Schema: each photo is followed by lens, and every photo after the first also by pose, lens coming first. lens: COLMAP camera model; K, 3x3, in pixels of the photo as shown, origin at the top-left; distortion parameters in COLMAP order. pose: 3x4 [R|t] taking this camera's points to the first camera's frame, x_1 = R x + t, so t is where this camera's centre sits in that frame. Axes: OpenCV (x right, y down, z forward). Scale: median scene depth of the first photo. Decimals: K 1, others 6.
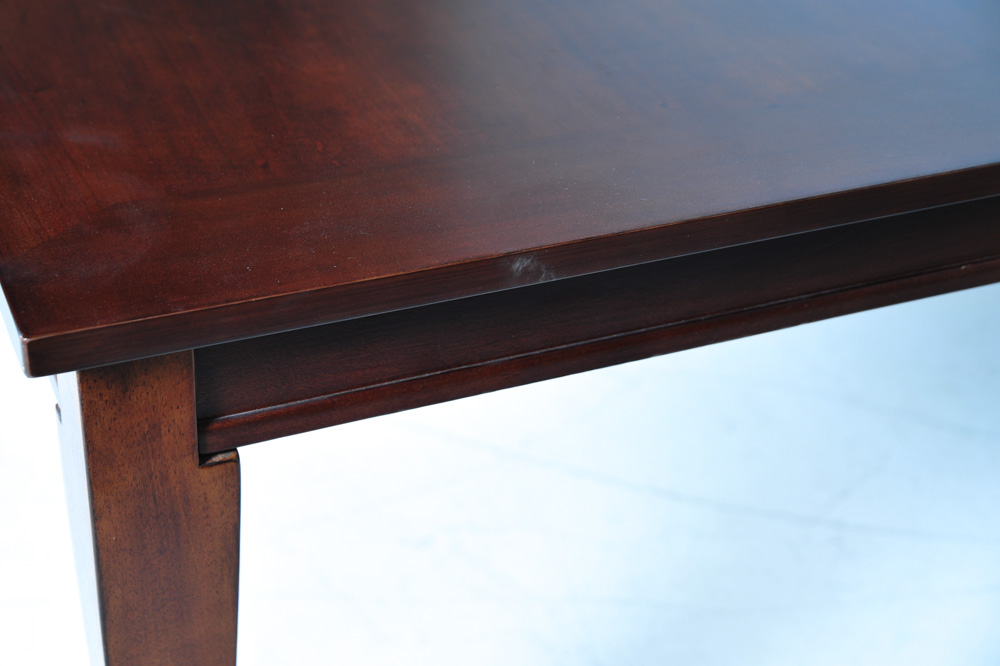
lens RADIAL K [[1669.6, 0, 499.8], [0, 1669.6, 331.1], [0, 0, 1]] dist [0.135390, 0.000000]
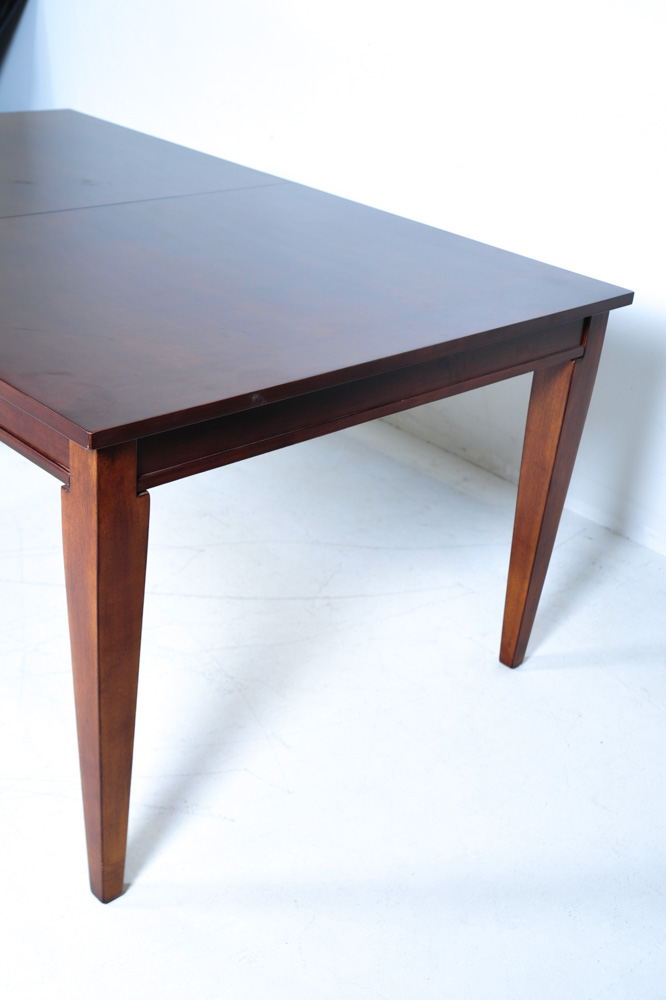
lens RADIAL K [[1143.4, 0, 332.5], [0, 1143.4, 502.0], [0, 0, 1]] dist [-0.009172, 0.000000]
pose [[0.945255, -0.140766, 0.294412, -0.393009], [0.167982, 0.983361, -0.069161, 0.245246], [-0.279778, 0.114830, 0.953173, -0.618311]]
